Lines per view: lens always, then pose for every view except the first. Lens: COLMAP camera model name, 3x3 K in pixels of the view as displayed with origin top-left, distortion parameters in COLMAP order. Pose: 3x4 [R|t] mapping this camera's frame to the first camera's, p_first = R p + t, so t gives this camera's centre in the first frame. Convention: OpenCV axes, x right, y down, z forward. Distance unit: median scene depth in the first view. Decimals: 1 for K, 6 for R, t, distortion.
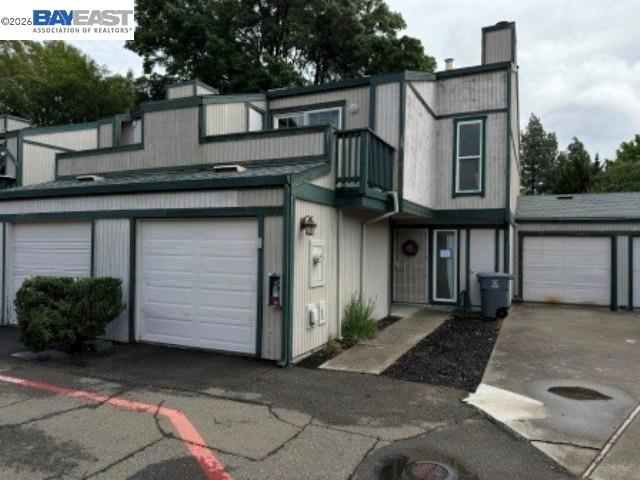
lens RADIAL K [[454.8, 0, 321.4], [0, 454.8, 238.9], [0, 0, 1]] dist [0.025273, -0.021232]
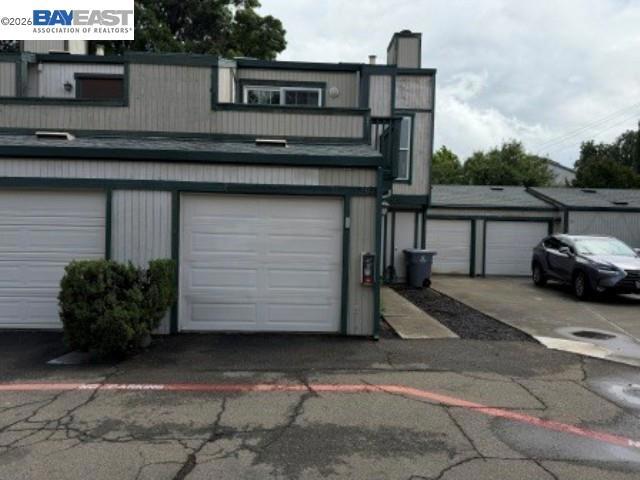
lens RADIAL K [[454.8, 0, 300.7], [0, 454.8, 243.2], [0, 0, 1]] dist [0.025273, -0.021232]
pose [[0.892975, -0.005759, 0.450069, -0.591946], [-0.019815, 0.998446, 0.052091, 0.003522], [-0.449670, -0.055434, 0.891473, 0.121672]]
